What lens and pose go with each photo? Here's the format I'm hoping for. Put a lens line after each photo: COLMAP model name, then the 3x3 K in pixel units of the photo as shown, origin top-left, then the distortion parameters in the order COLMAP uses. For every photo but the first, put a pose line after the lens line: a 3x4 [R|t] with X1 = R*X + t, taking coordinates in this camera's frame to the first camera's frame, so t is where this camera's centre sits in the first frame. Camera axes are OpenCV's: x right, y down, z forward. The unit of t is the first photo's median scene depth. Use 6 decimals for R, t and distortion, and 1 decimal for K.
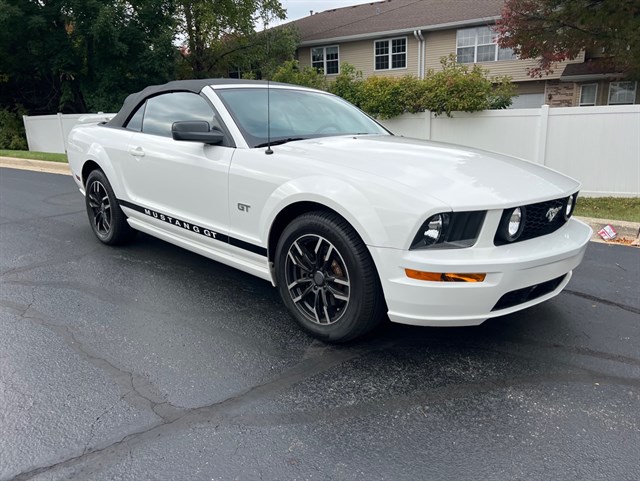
lens RADIAL K [[488.4, 0, 327.7], [0, 488.4, 242.5], [0, 0, 1]] dist [0.050349, -0.063882]
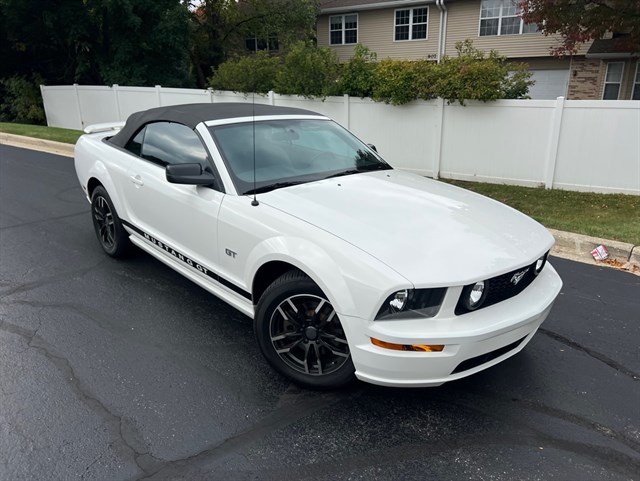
lens RADIAL K [[490.4, 0, 327.5], [0, 490.4, 244.2], [0, 0, 1]] dist [0.043652, -0.056516]
pose [[0.999007, 0.028244, -0.034456, 0.049336], [-0.025547, 0.996754, 0.076351, -0.114940], [0.036501, -0.075395, 0.996485, -0.034699]]
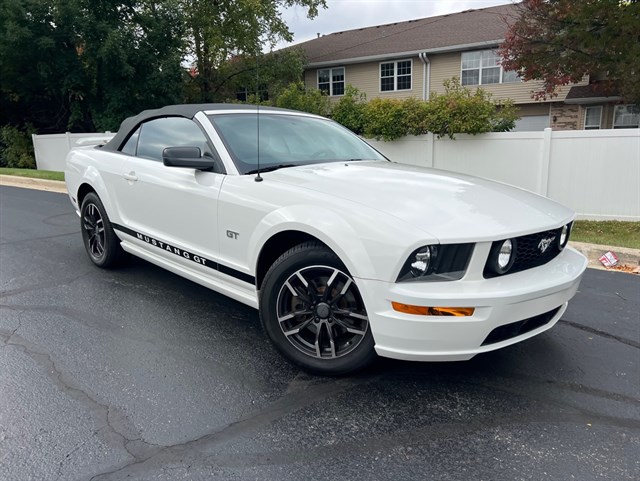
lens RADIAL K [[488.4, 0, 327.7], [0, 488.4, 242.5], [0, 0, 1]] dist [0.050349, -0.063882]
pose [[0.999872, 0.008903, -0.013294, 0.023224], [-0.009390, 0.999269, -0.037071, -0.013360], [0.012954, 0.037191, 0.999224, 0.010487]]
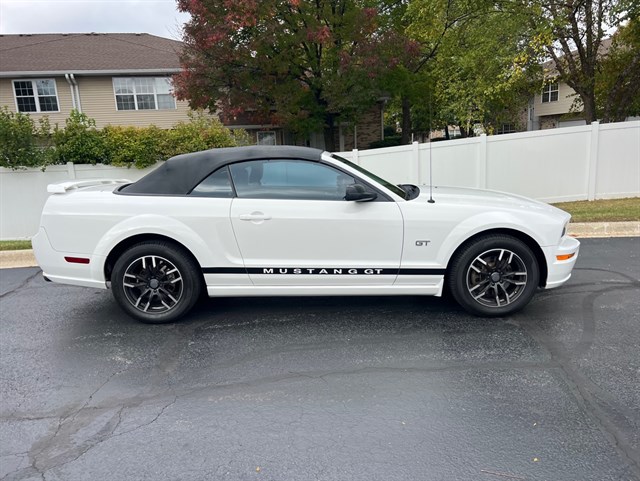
lens RADIAL K [[489.0, 0, 323.0], [0, 489.0, 244.7], [0, 0, 1]] dist [0.049623, -0.064678]
pose [[0.711486, -0.147555, 0.687034, -0.847153], [0.198532, 0.980082, 0.004896, -0.083558], [-0.674072, 0.132915, 0.726609, 0.126359]]
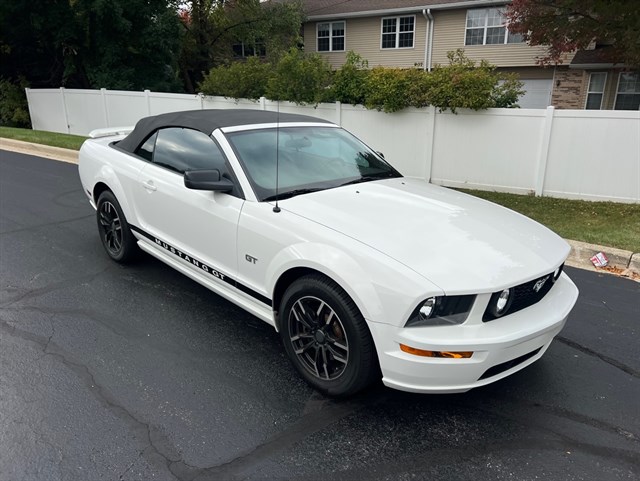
lens RADIAL K [[489.0, 0, 323.0], [0, 489.0, 244.7], [0, 0, 1]] dist [0.049623, -0.064678]
pose [[0.999479, 0.031578, -0.006749, -0.005845], [-0.031066, 0.997349, 0.065796, -0.115366], [0.008809, -0.065552, 0.997810, -0.039074]]
